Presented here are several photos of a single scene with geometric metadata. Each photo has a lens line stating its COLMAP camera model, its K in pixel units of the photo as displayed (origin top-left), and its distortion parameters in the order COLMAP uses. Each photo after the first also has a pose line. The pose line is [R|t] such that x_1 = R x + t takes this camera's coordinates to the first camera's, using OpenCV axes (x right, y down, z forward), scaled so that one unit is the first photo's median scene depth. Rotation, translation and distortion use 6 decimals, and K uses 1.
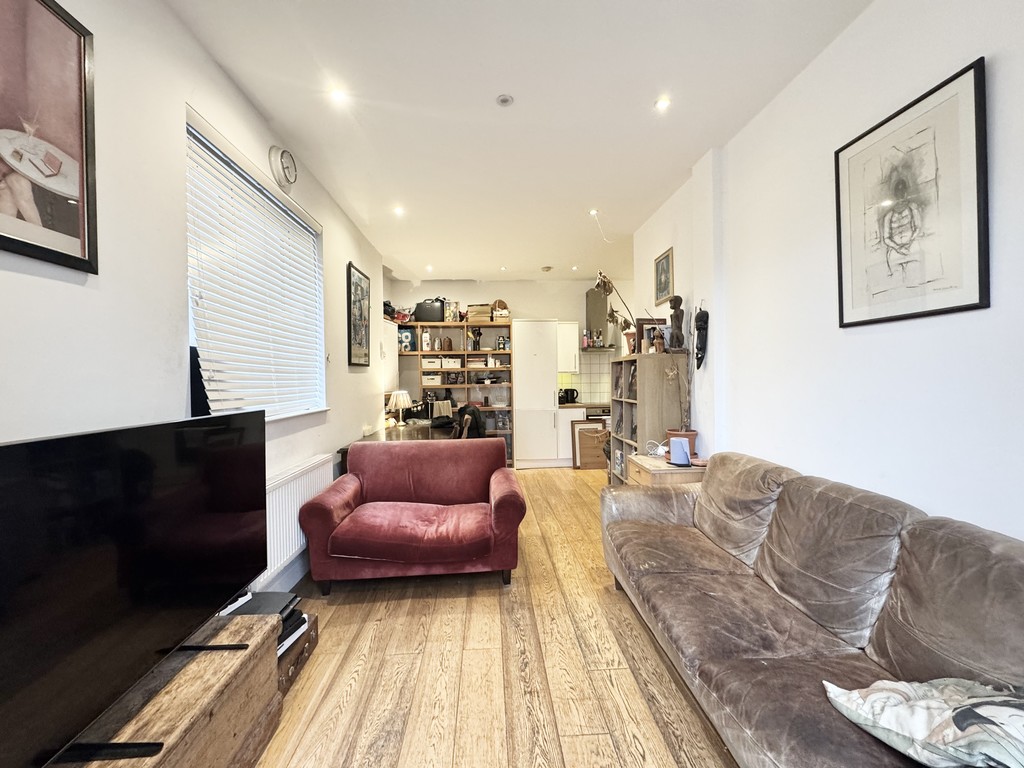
lens RADIAL K [[407.6, 0, 509.8], [0, 407.6, 381.7], [0, 0, 1]] dist [0.000908, 0.000092]
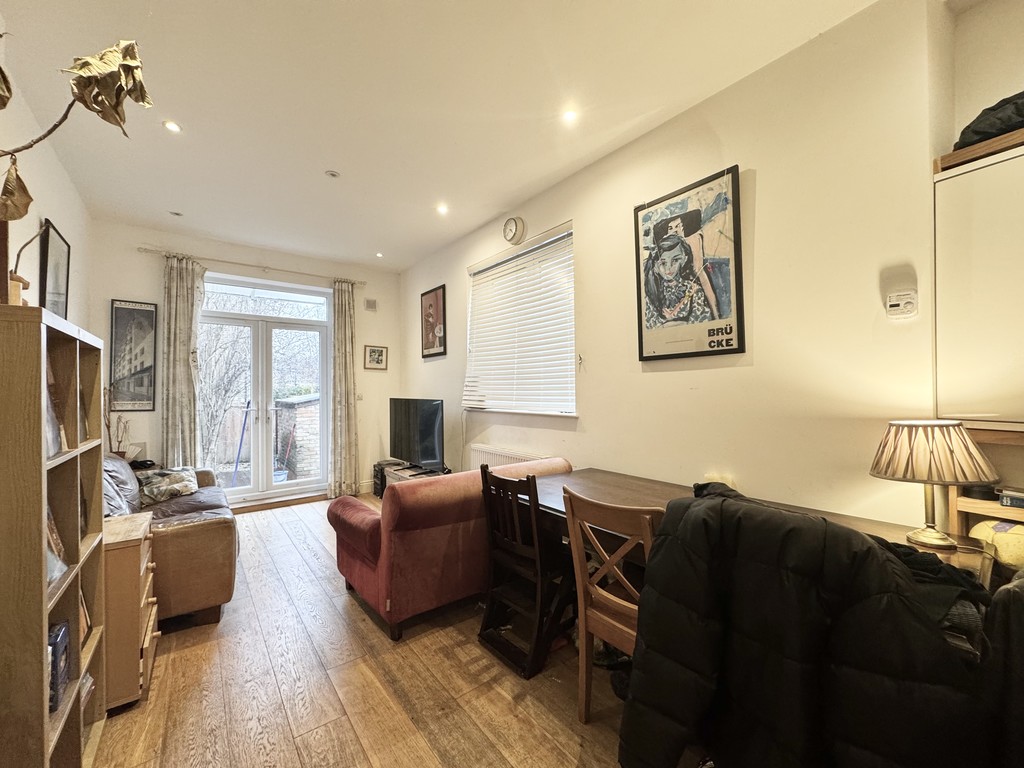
lens RADIAL K [[407.6, 0, 510.0], [0, 407.6, 383.2], [0, 0, 1]] dist [0.000908, 0.000092]
pose [[-0.819800, 0.024122, -0.572141, 0.401193], [0.026235, 0.999645, 0.004556, -0.032264], [0.572048, -0.011275, -0.820143, 3.516574]]
